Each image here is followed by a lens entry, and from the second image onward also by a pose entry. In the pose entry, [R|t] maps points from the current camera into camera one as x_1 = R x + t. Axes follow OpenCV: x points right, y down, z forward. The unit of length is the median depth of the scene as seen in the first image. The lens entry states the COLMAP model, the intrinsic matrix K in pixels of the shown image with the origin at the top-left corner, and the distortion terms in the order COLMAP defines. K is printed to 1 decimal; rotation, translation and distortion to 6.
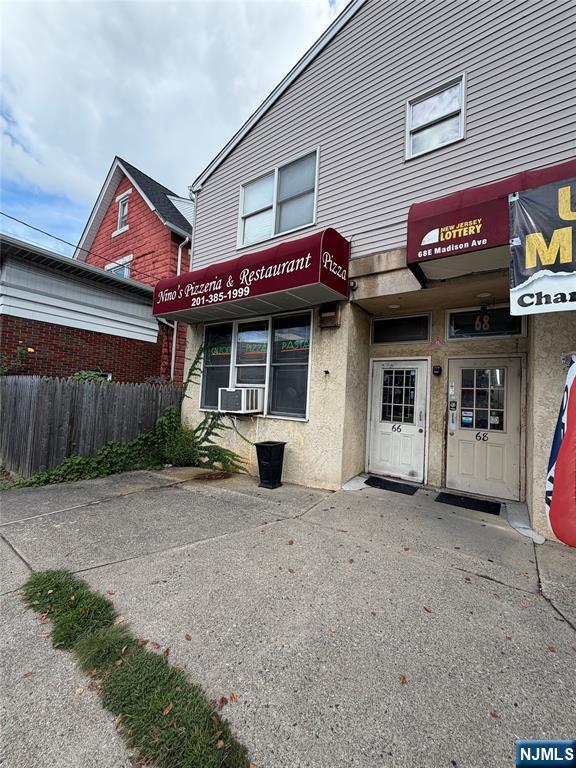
lens RADIAL K [[305.1, 0, 288.2], [0, 305.1, 381.1], [0, 0, 1]] dist [0.006484, -0.000280]
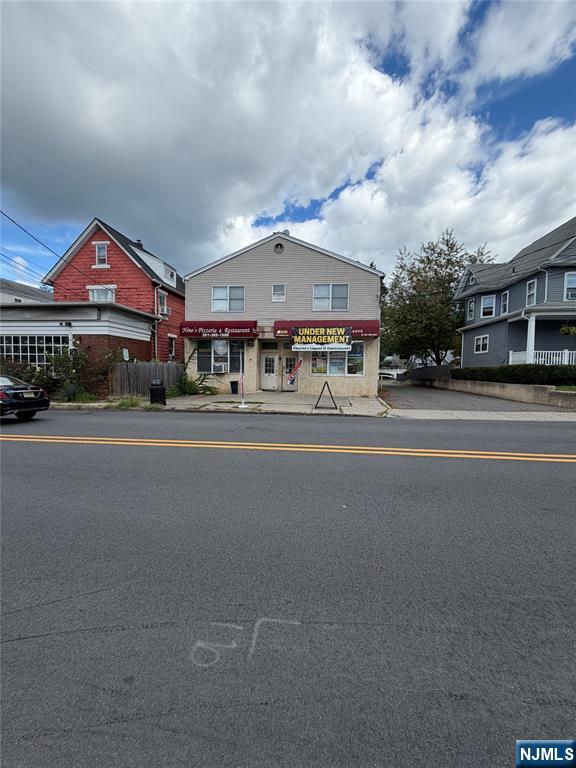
lens RADIAL K [[305.1, 0, 289.0], [0, 305.1, 379.4], [0, 0, 1]] dist [0.006484, -0.000280]
pose [[0.887834, -0.051549, 0.457268, -0.995431], [0.005552, 0.994833, 0.101370, -0.137702], [-0.460131, -0.087461, 0.883533, -2.079279]]
